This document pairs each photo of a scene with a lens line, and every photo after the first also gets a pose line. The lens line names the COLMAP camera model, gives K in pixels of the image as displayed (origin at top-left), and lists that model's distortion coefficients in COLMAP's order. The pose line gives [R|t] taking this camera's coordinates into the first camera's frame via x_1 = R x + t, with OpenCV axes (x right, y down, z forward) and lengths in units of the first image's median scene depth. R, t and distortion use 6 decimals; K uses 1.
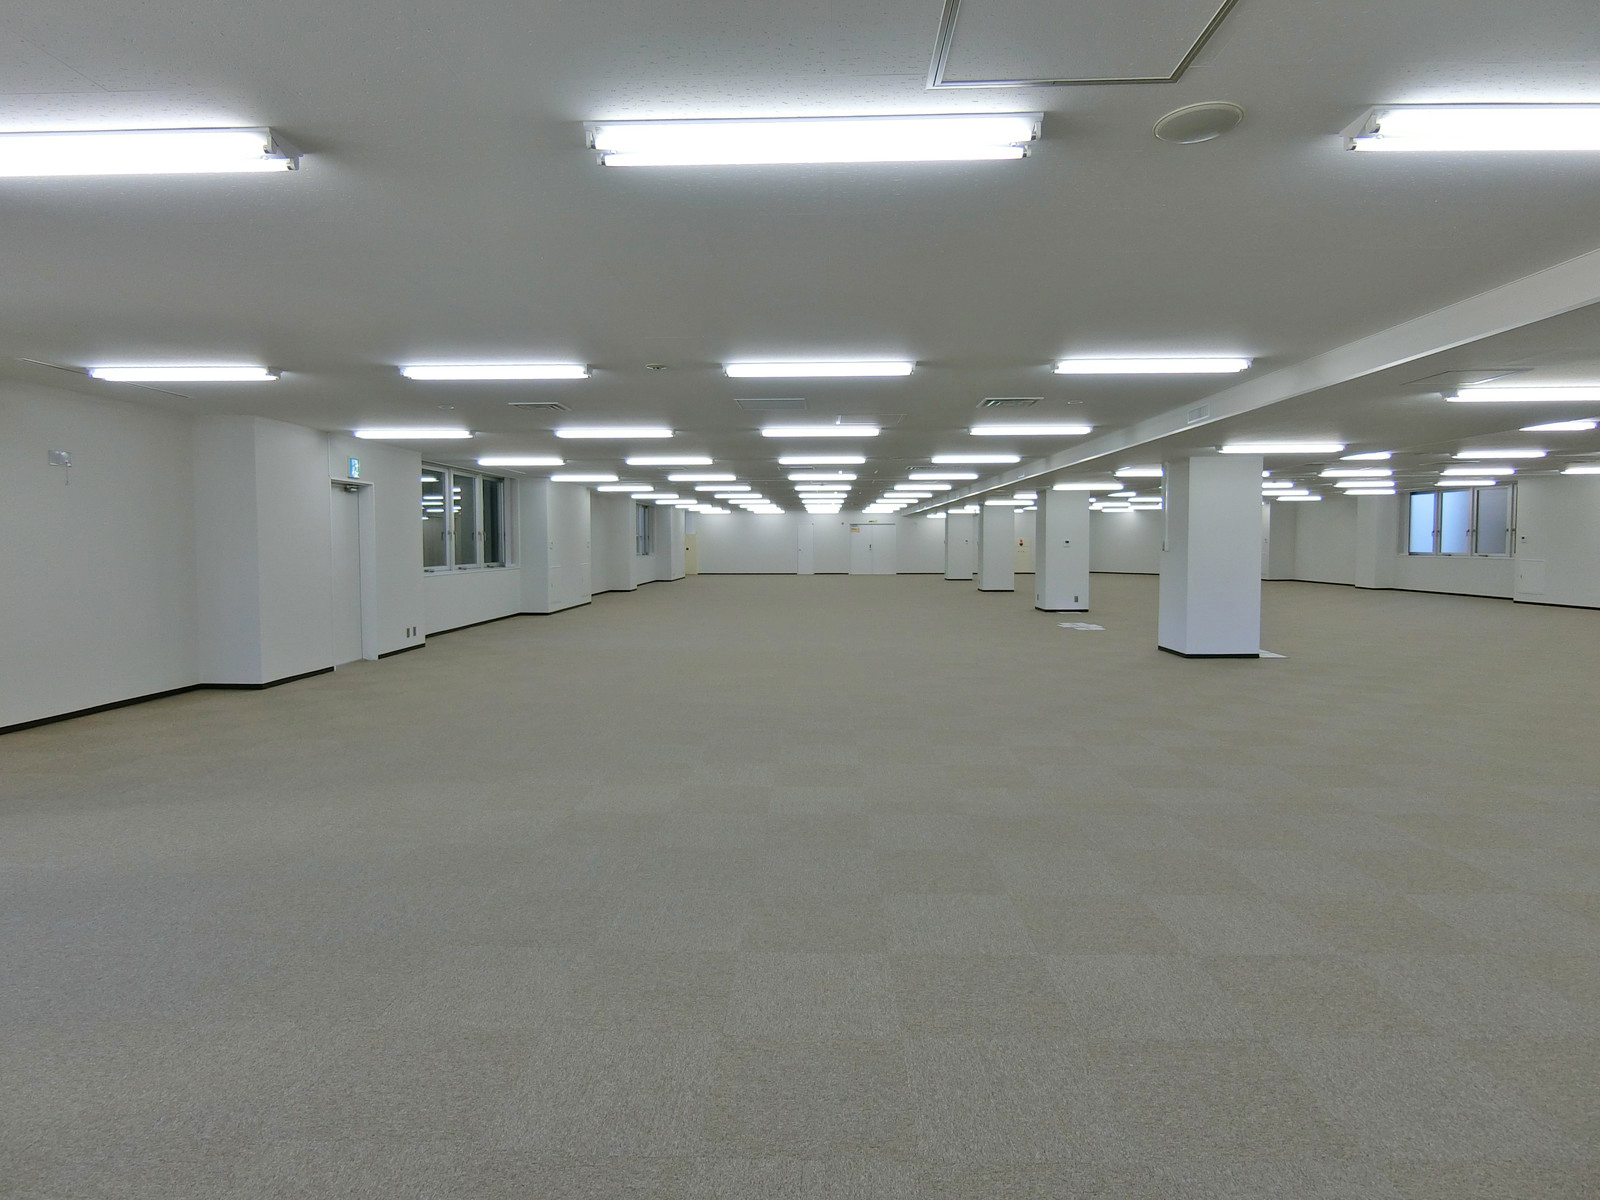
lens RADIAL K [[891.2, 0, 790.9], [0, 891.2, 594.8], [0, 0, 1]] dist [-0.004140, -0.000665]
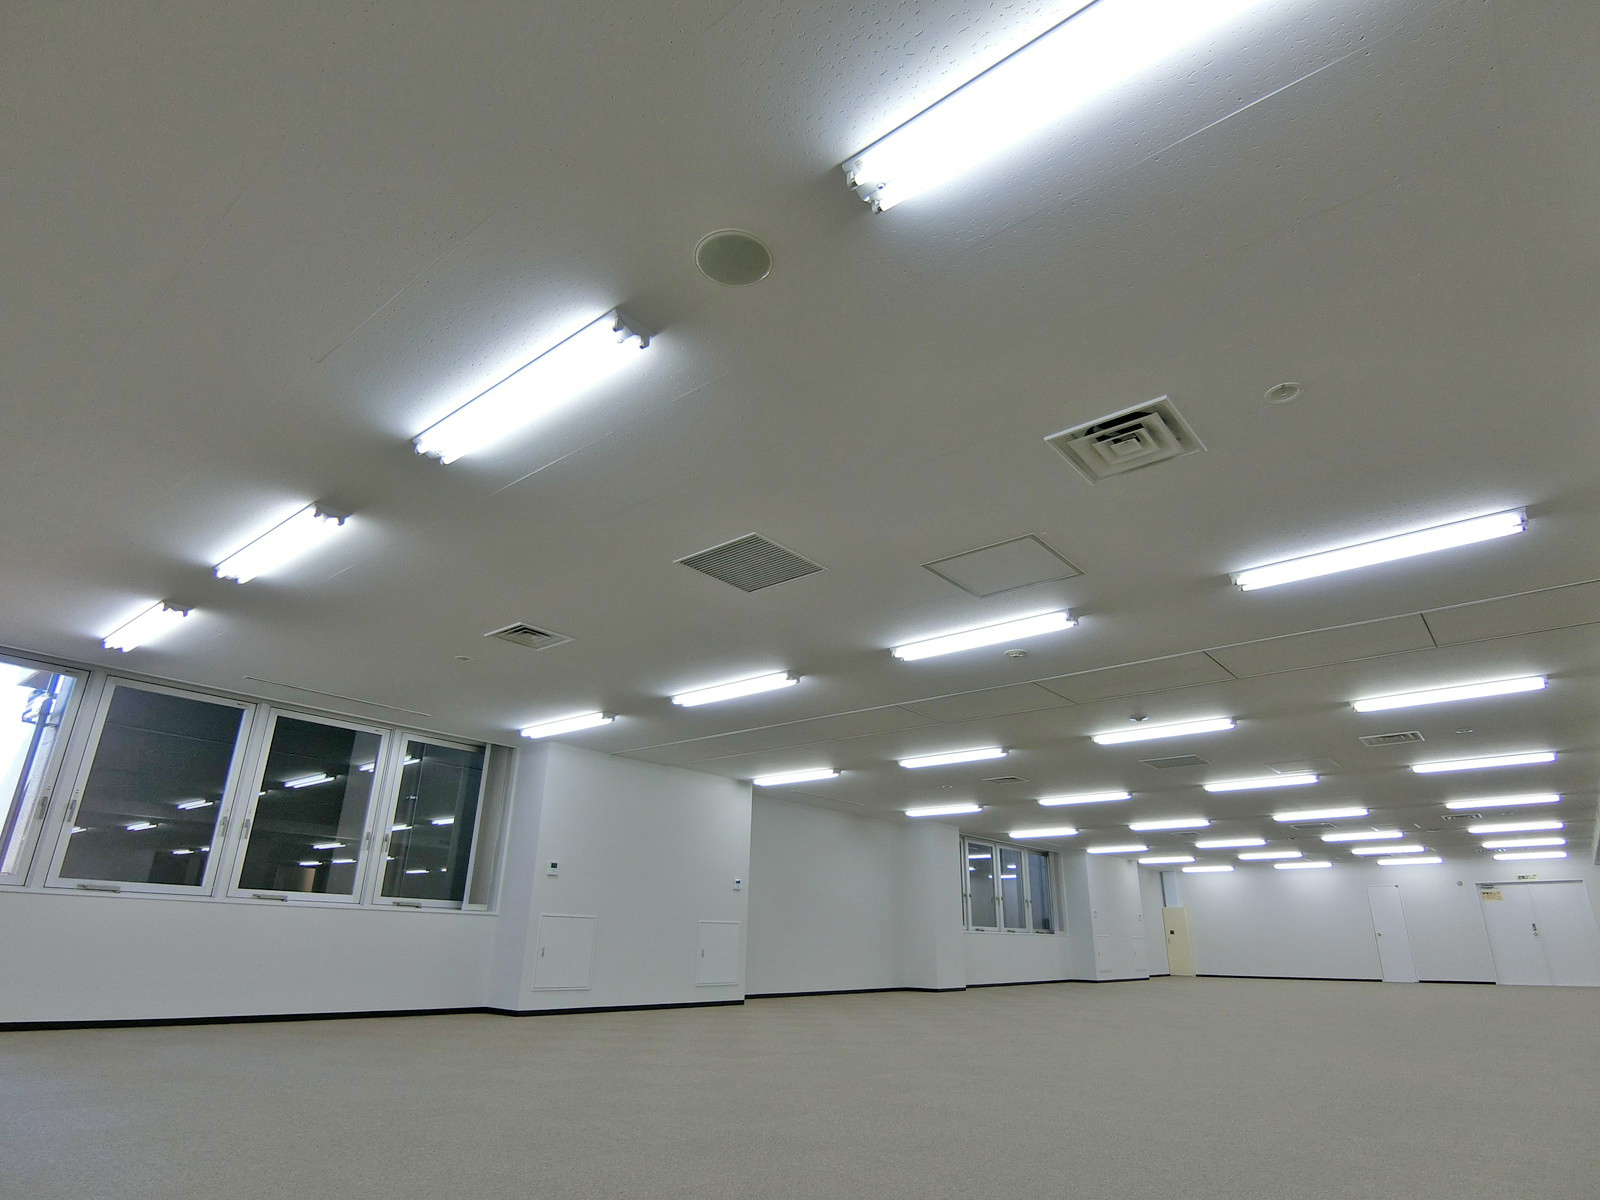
lens RADIAL K [[891.2, 0, 801.9], [0, 891.2, 601.4], [0, 0, 1]] dist [-0.004140, -0.000665]
pose [[0.797880, -0.207288, -0.566056, 0.018126], [-0.047684, 0.914374, -0.402052, 0.058082], [0.600928, 0.347781, 0.719676, -0.156036]]
